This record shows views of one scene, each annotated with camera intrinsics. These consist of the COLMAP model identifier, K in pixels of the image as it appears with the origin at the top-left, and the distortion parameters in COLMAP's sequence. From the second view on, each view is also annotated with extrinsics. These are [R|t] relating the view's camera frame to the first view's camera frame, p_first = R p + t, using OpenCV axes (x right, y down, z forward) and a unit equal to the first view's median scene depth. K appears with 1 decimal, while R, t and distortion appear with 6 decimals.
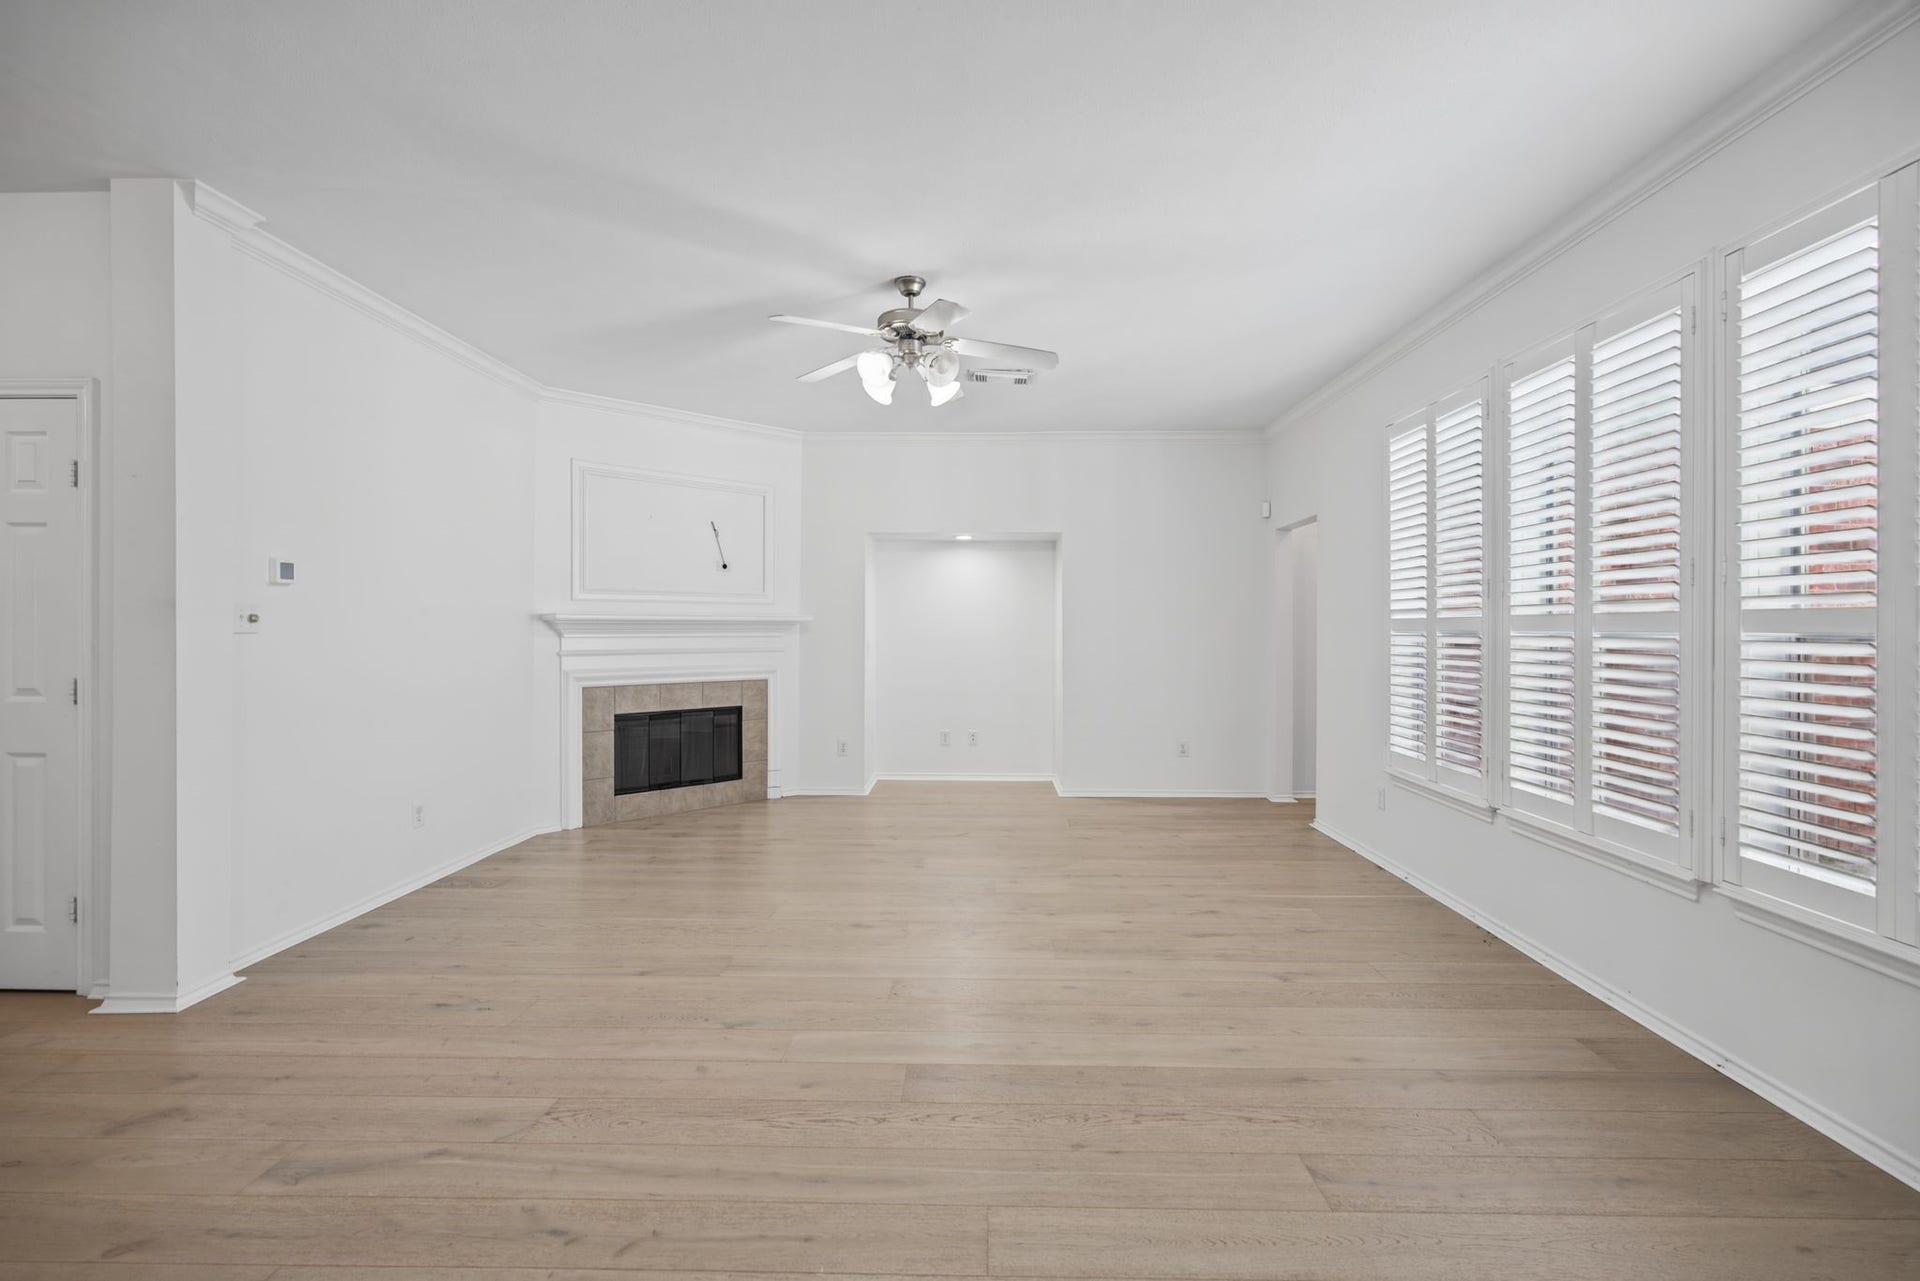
lens RADIAL K [[862.4, 0, 969.0], [0, 862.4, 631.5], [0, 0, 1]] dist [-0.002803, 0.000123]
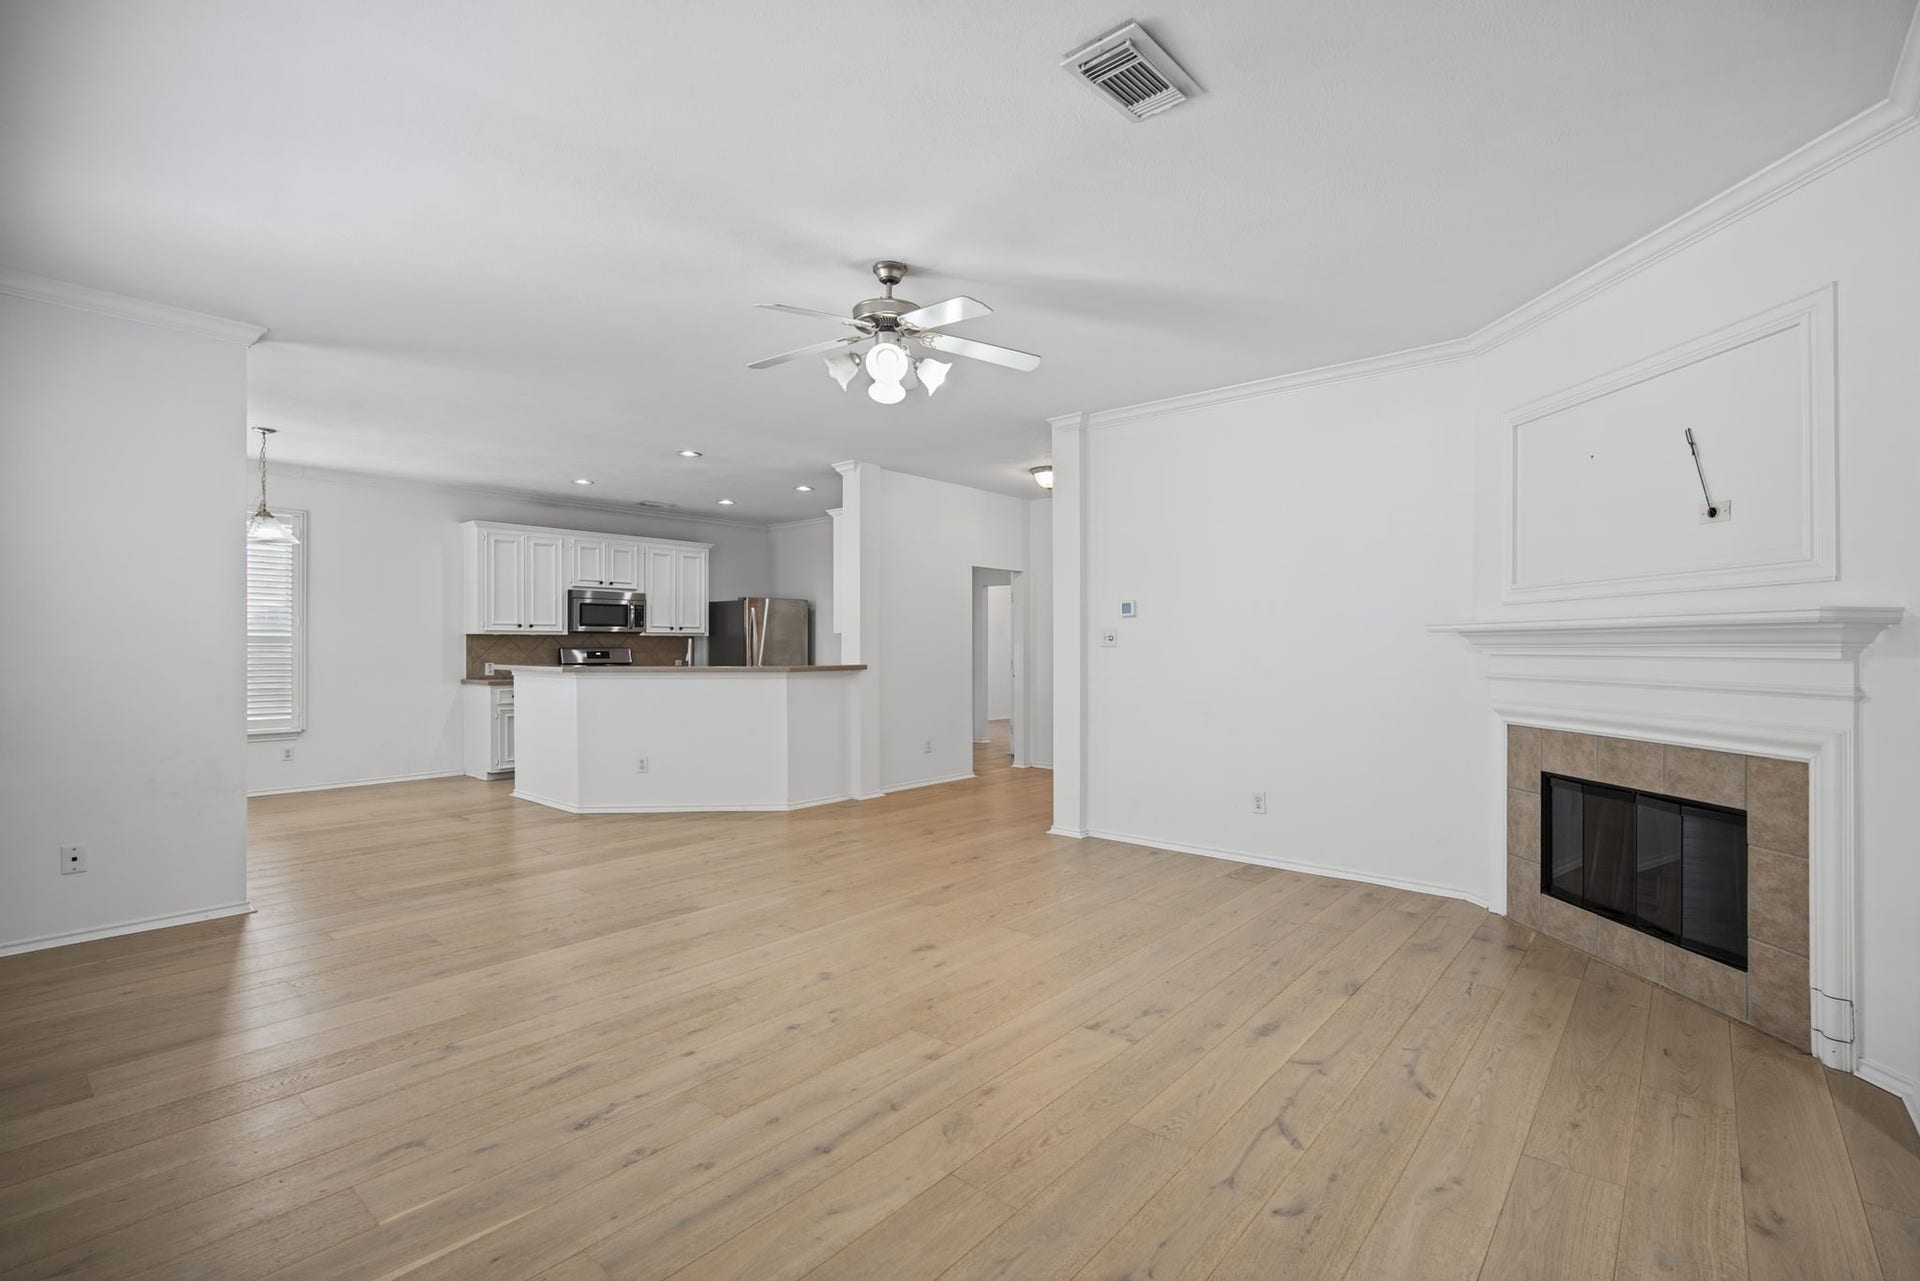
lens RADIAL K [[862.4, 0, 966.1], [0, 862.4, 642.4], [0, 0, 1]] dist [-0.002803, 0.000123]
pose [[-0.640028, -0.004351, -0.768339, 0.593718], [-0.001864, 0.999990, -0.004110, 0.000029], [0.768349, -0.001198, -0.640030, 1.656658]]
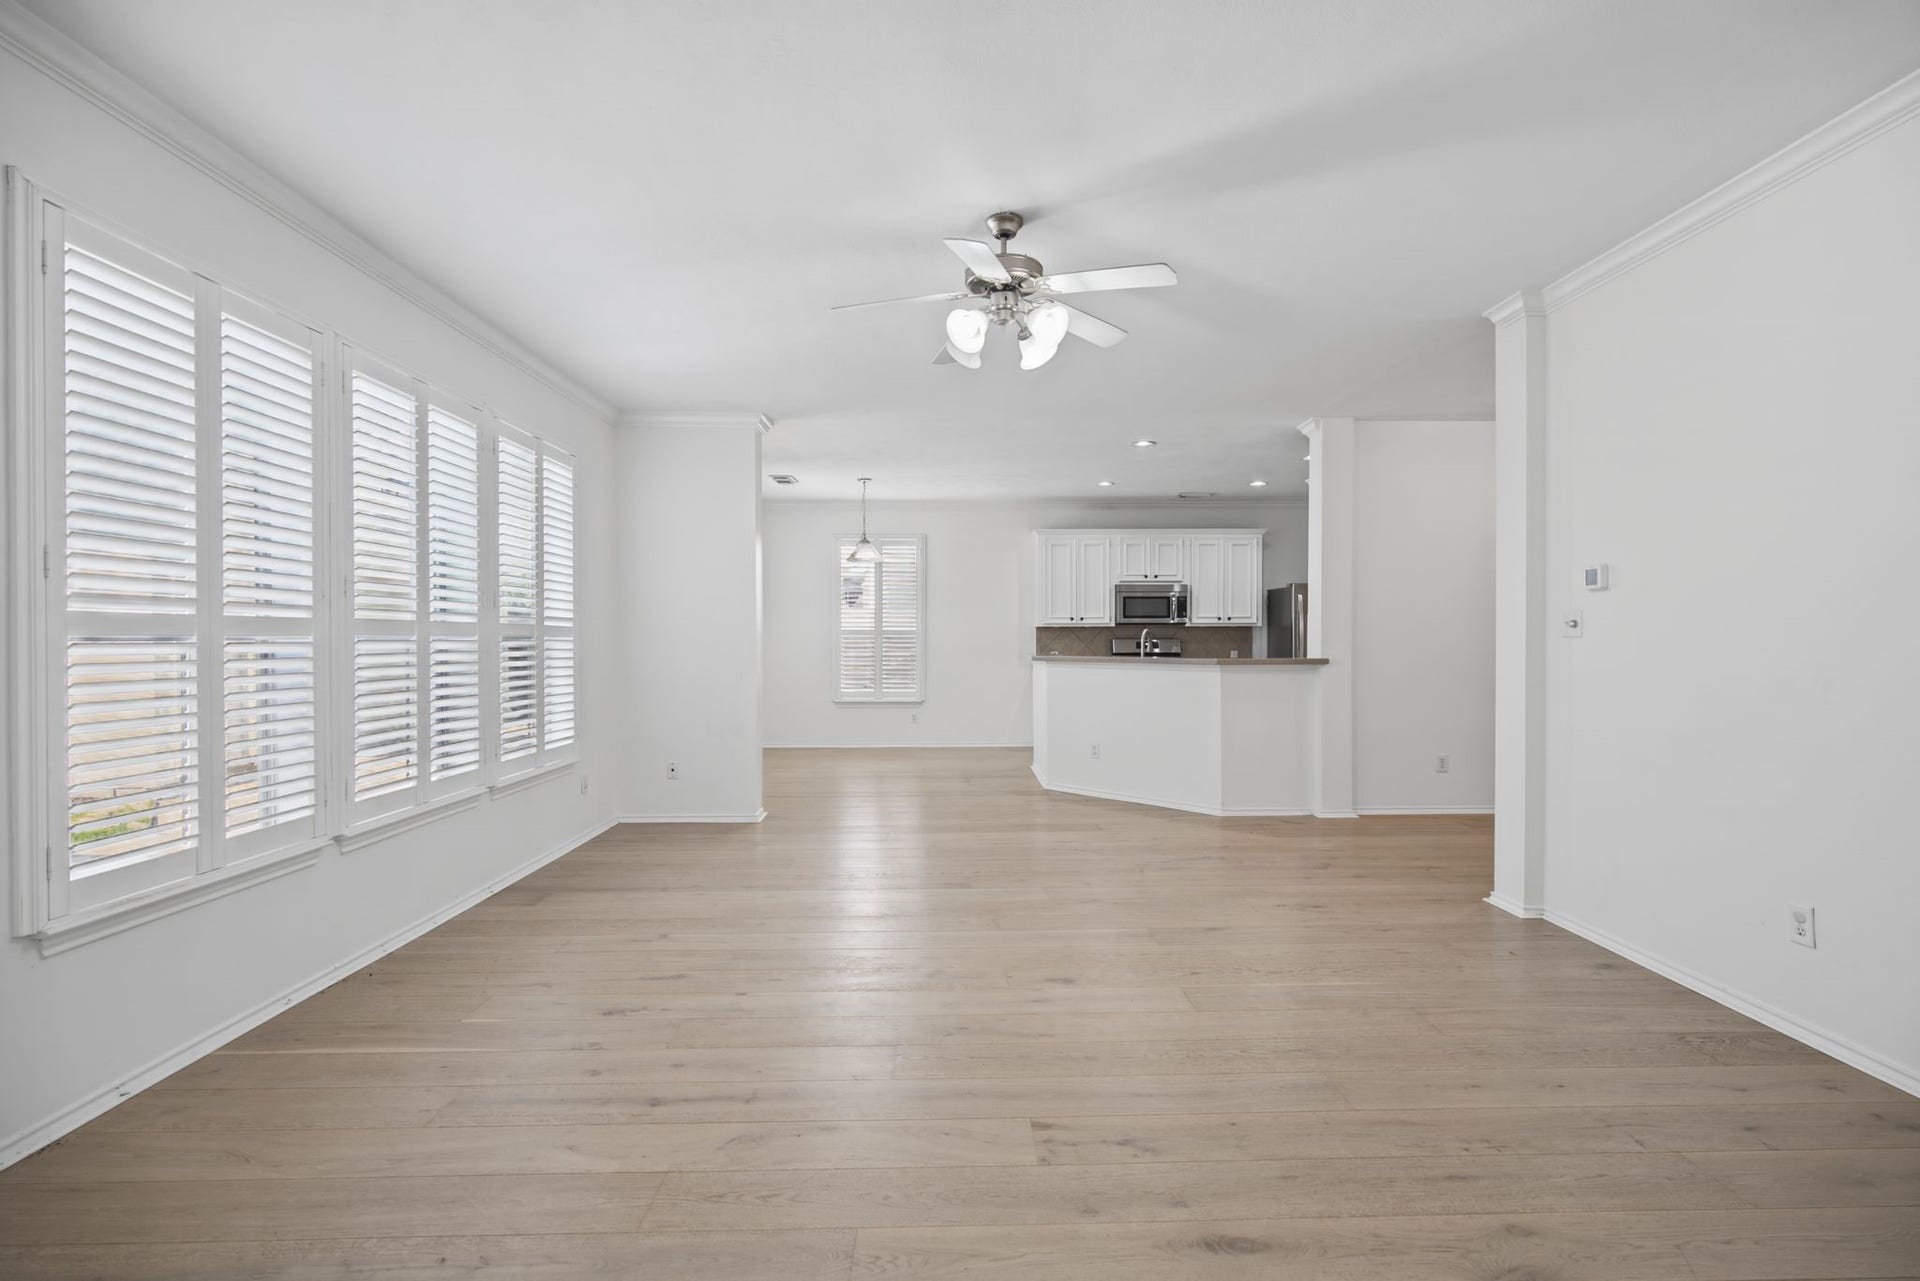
lens RADIAL K [[862.4, 0, 966.0], [0, 862.4, 640.8], [0, 0, 1]] dist [-0.002803, 0.000123]
pose [[-0.999315, -0.000143, -0.037002, 0.001664], [-0.000354, 0.999984, 0.005701, -0.000347], [0.037001, 0.005711, -0.999299, 1.845347]]
